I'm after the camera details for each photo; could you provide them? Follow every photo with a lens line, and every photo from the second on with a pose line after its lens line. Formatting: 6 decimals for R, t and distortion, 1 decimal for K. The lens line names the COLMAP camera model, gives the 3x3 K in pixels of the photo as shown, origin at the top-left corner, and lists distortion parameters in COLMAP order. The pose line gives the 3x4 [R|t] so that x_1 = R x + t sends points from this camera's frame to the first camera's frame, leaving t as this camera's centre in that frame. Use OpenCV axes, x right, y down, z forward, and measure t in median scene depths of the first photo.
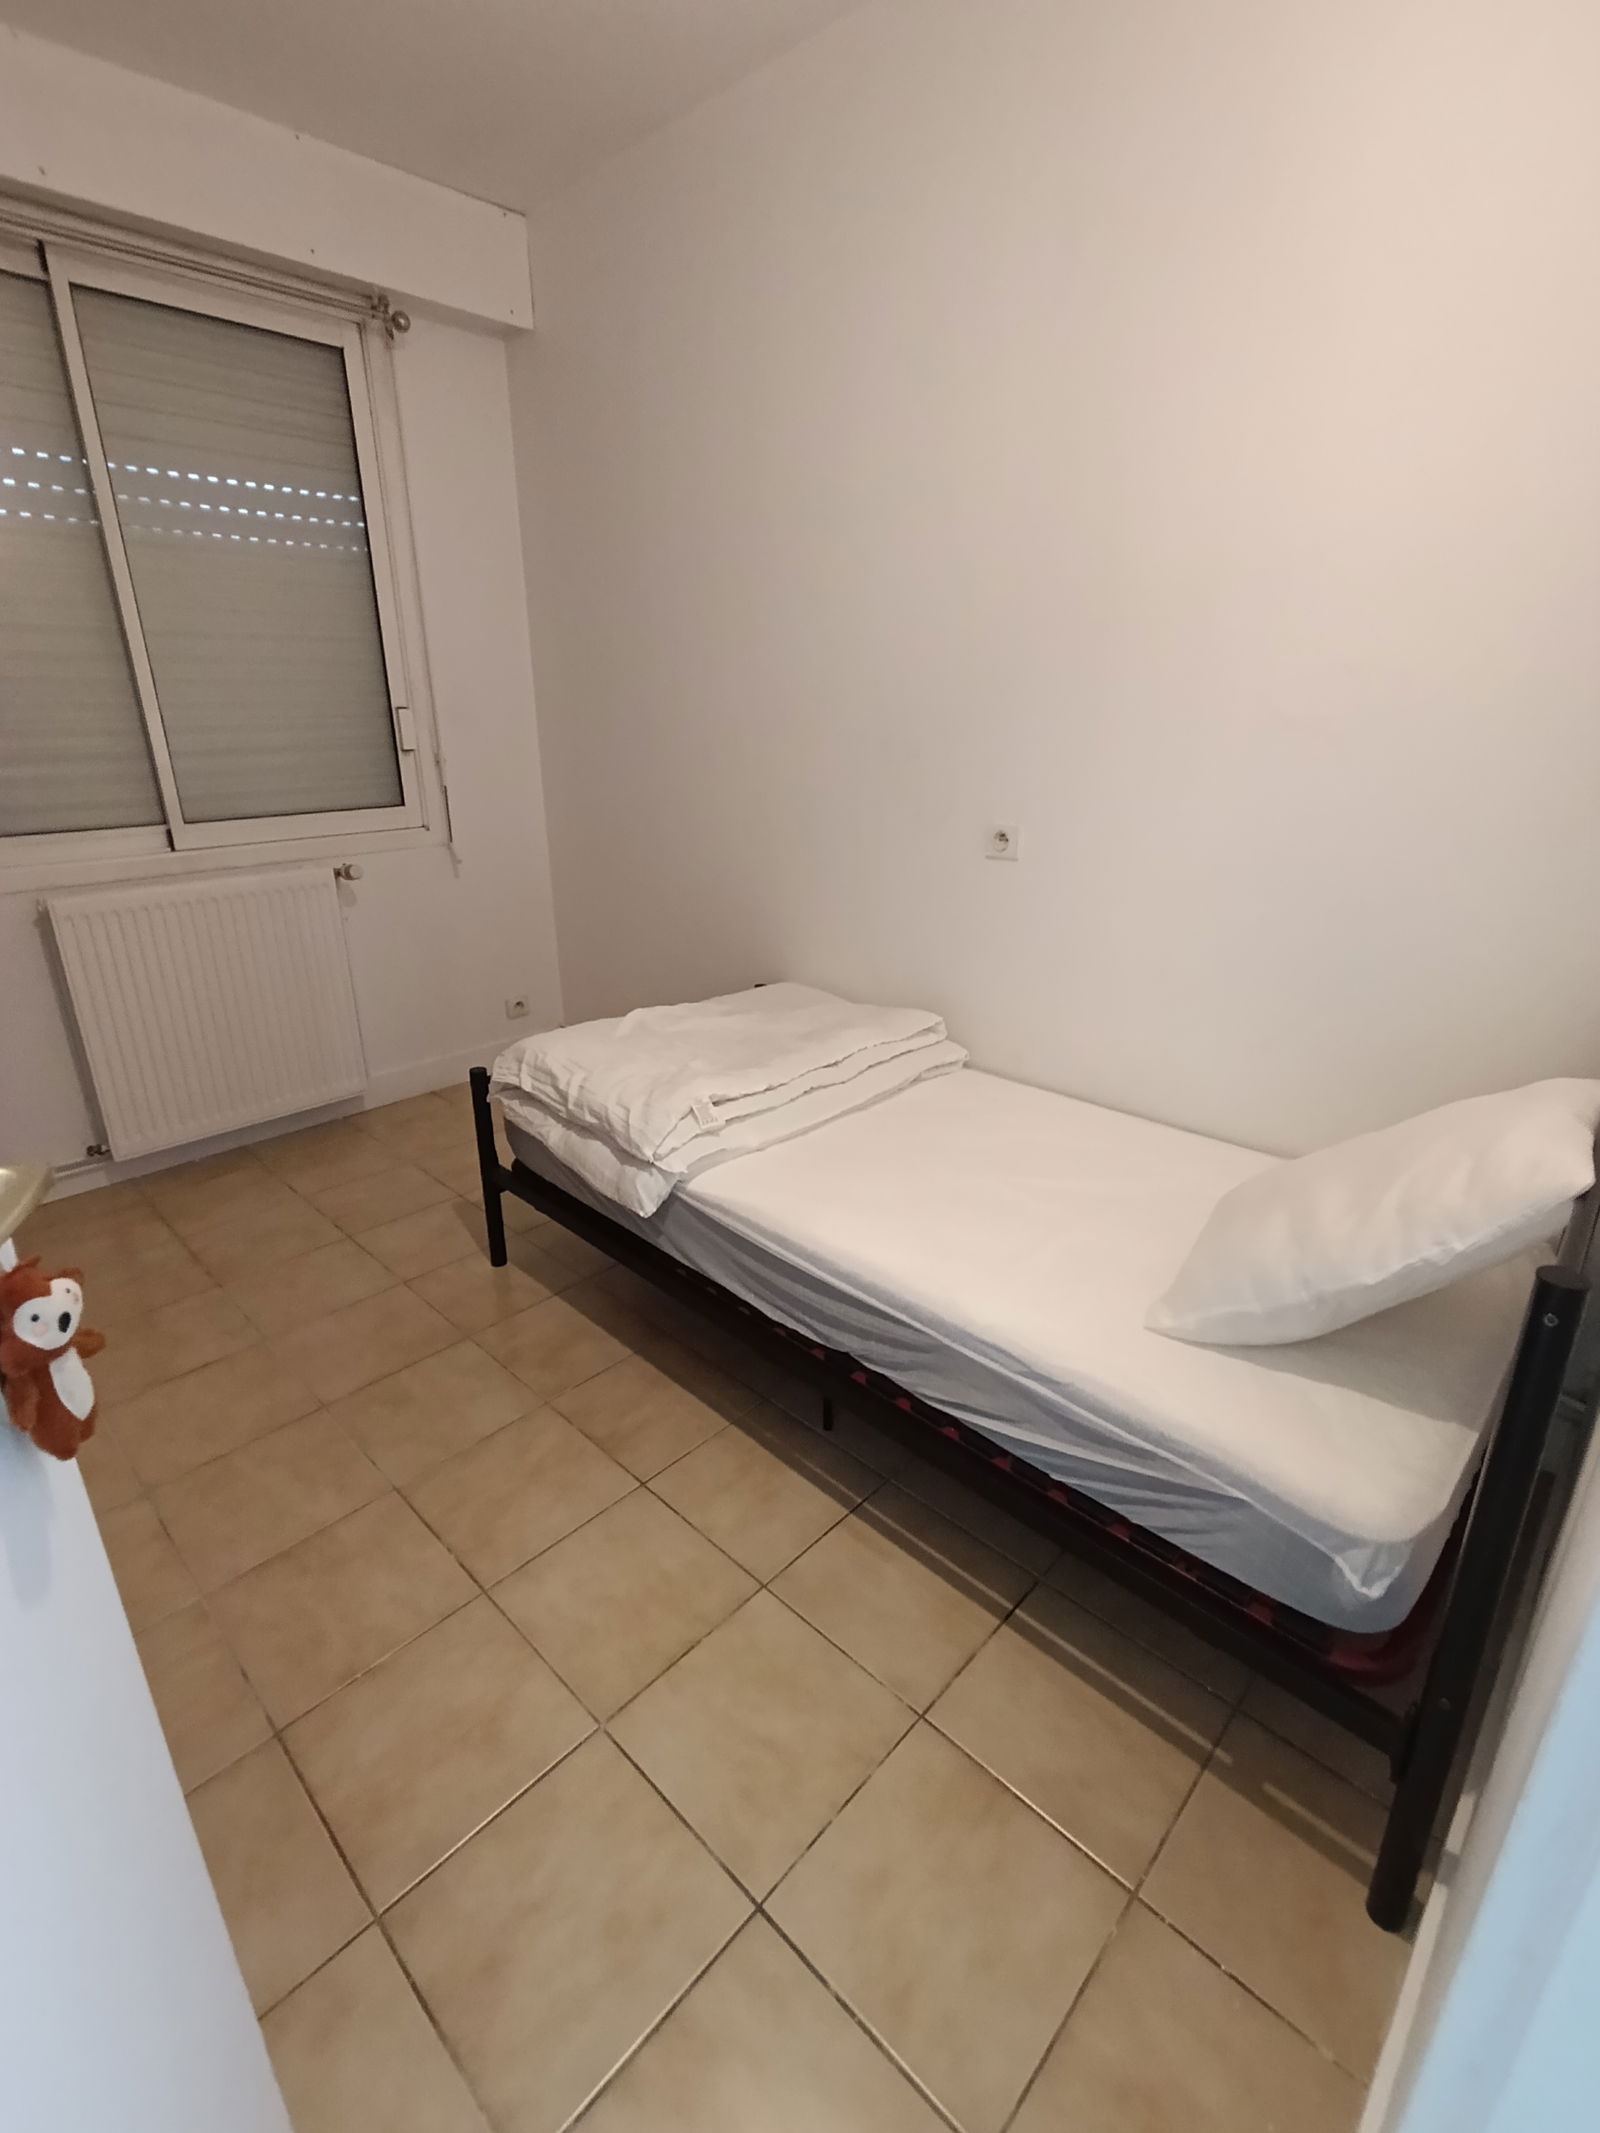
lens RADIAL K [[979.4, 0, 802.3], [0, 979.4, 1049.2], [0, 0, 1]] dist [0.001293, -0.003652]
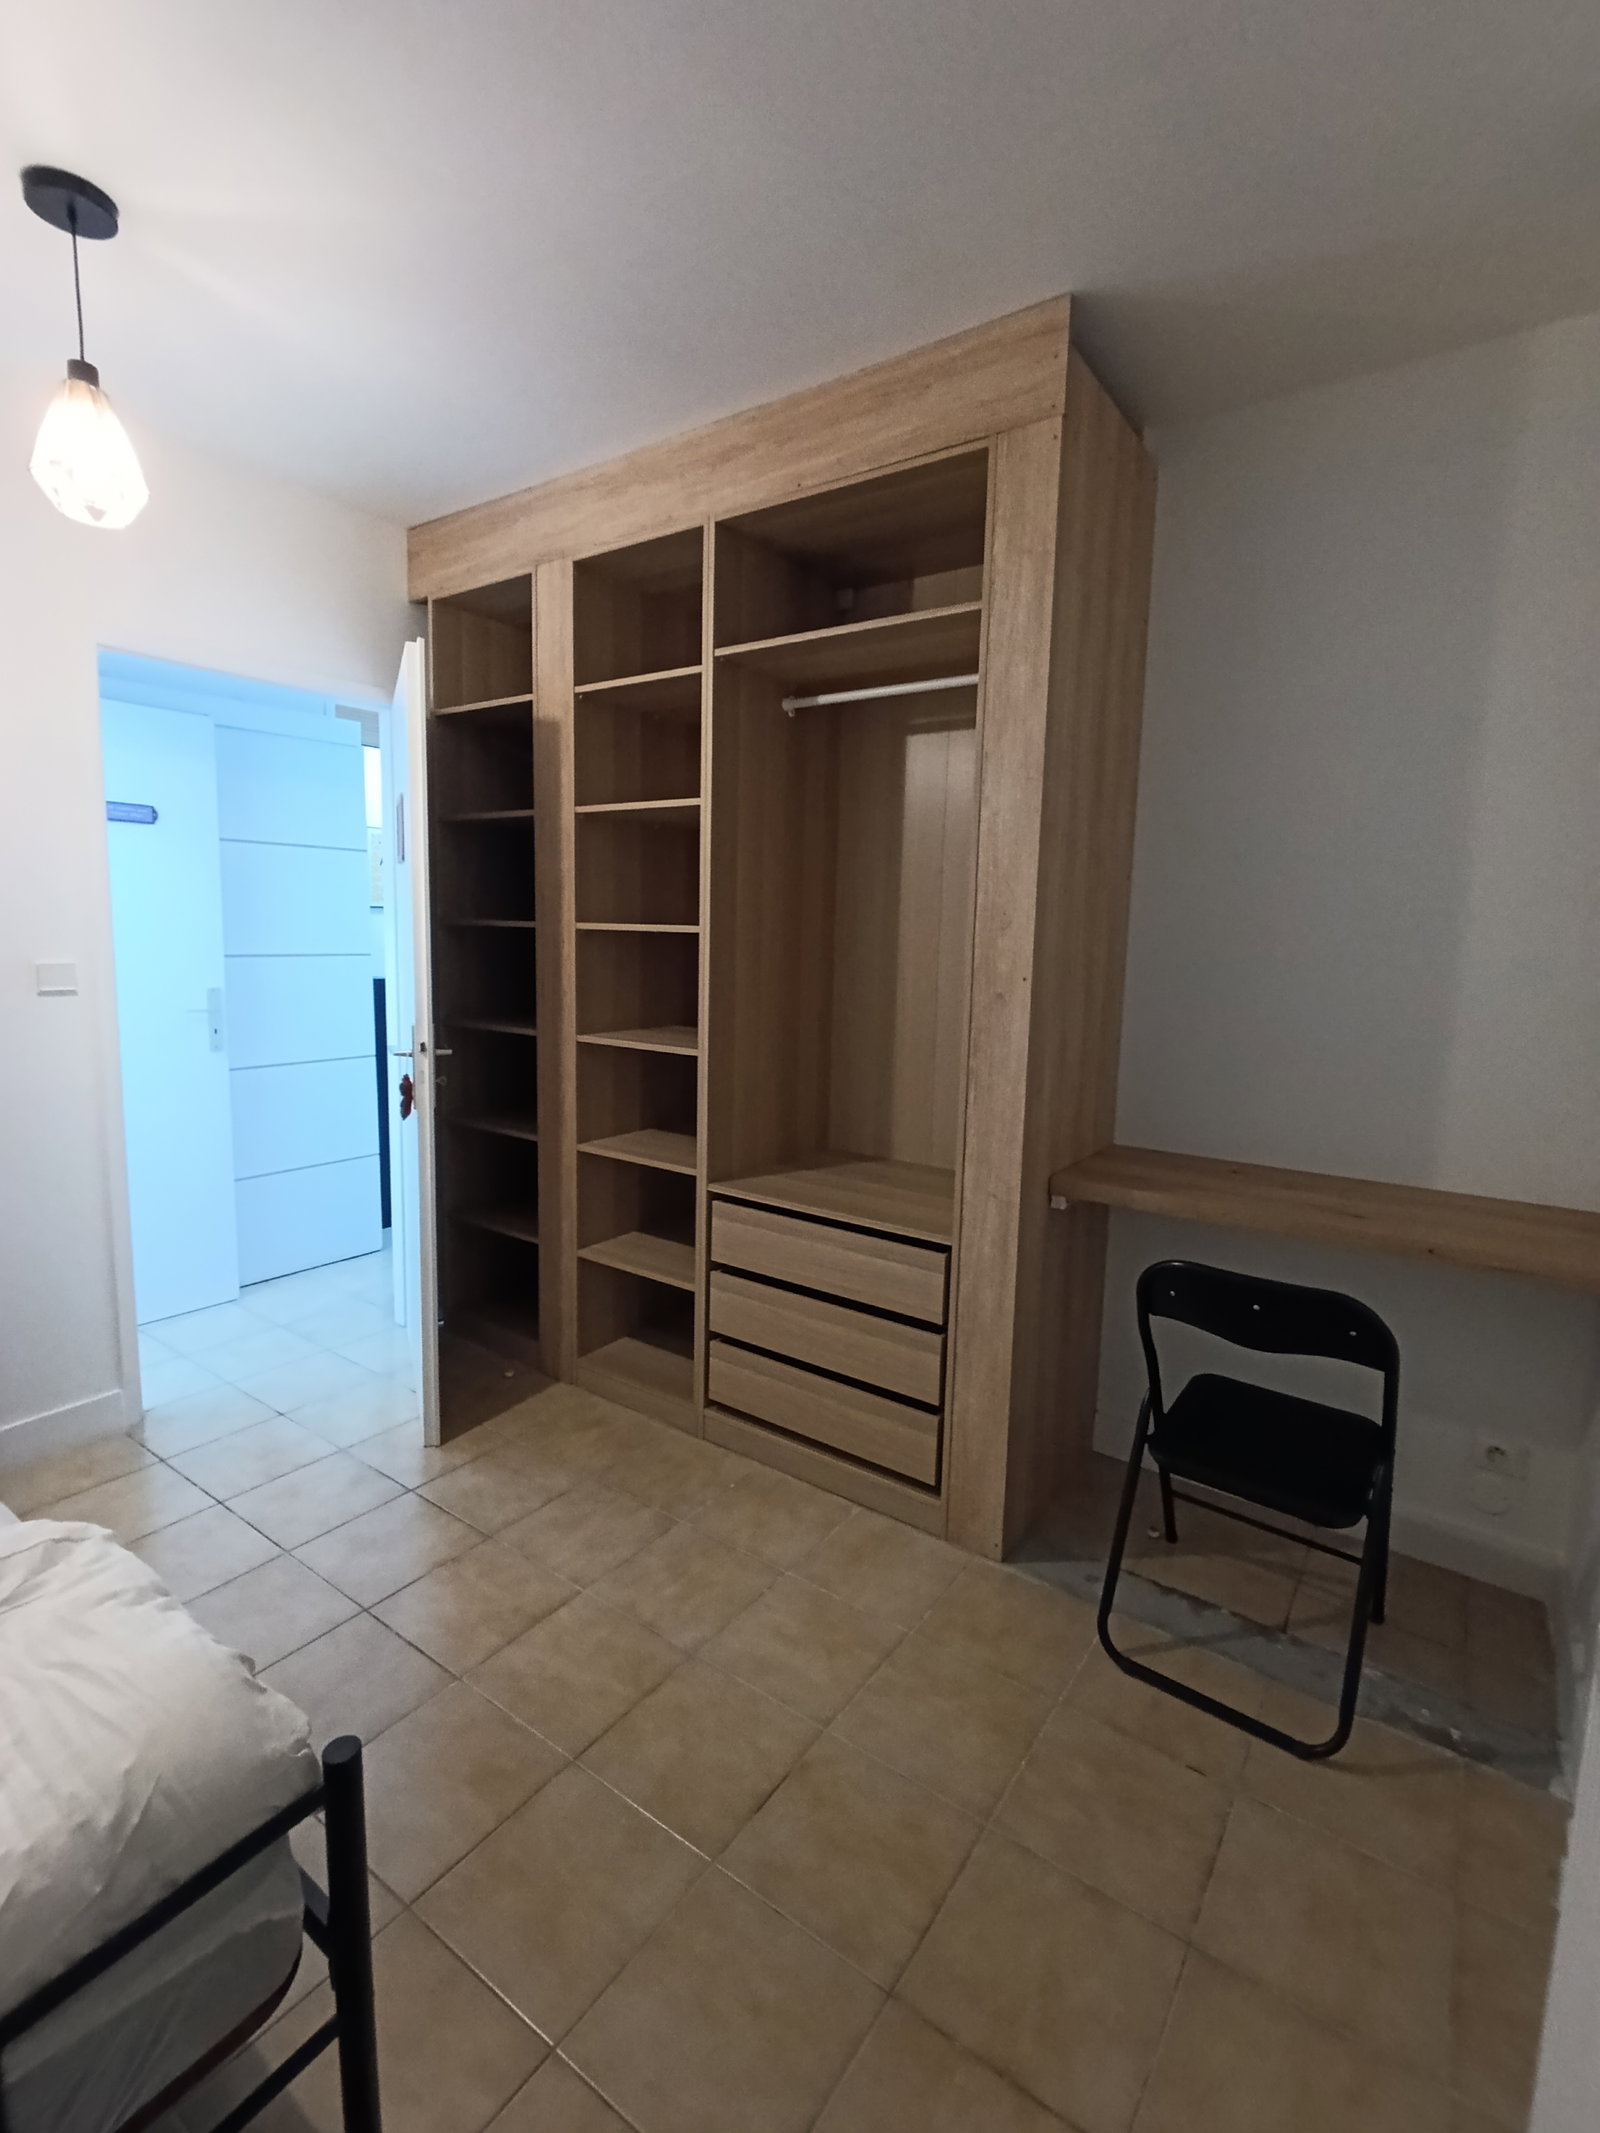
lens RADIAL K [[979.4, 0, 798.9], [0, 979.4, 1061.5], [0, 0, 1]] dist [0.001293, -0.003652]
pose [[-0.988494, -0.006332, -0.151129, -0.649486], [-0.075075, 0.887916, 0.453838, -0.688912], [0.131316, 0.459962, -0.878175, 1.766350]]
